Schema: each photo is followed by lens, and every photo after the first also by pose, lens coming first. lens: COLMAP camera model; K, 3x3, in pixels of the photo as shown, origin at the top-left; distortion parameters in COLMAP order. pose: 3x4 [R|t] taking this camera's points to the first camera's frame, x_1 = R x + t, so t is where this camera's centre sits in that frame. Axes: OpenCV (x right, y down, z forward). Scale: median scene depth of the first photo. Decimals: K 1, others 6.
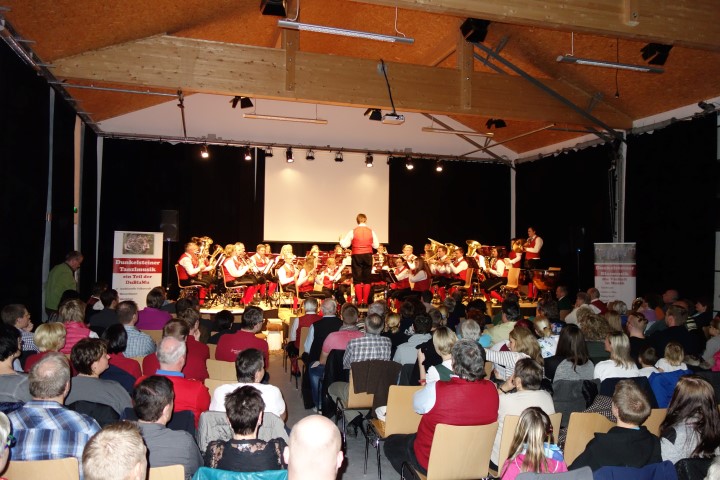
lens RADIAL K [[570.3, 0, 360.0], [0, 570.3, 240.0], [0, 0, 1]] dist [0.011667, 0.001924]
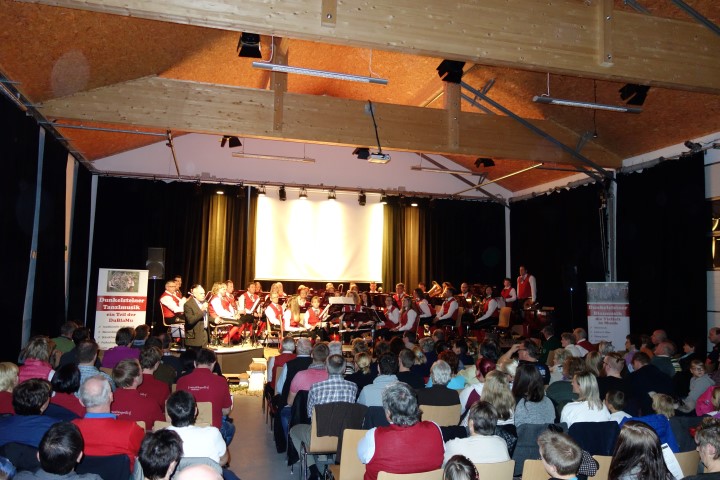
lens RADIAL K [[570.3, 0, 360.0], [0, 570.3, 240.0], [0, 0, 1]] dist [0.011667, 0.001924]
pose [[0.999911, 0.002417, -0.013085, 0.036059], [-0.003284, 0.997769, -0.066681, -0.000298], [0.012895, 0.066718, 0.997689, 0.005232]]
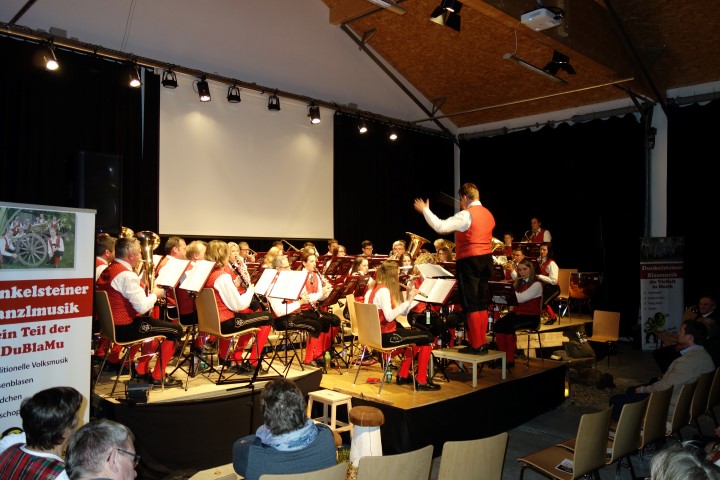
lens RADIAL K [[570.3, 0, 360.0], [0, 570.3, 240.0], [0, 0, 1]] dist [0.011667, 0.001924]
pose [[0.880793, -0.003630, 0.473487, -0.357044], [0.001832, 0.999989, 0.004259, 0.005841], [-0.473497, -0.002884, 0.880791, 0.556646]]
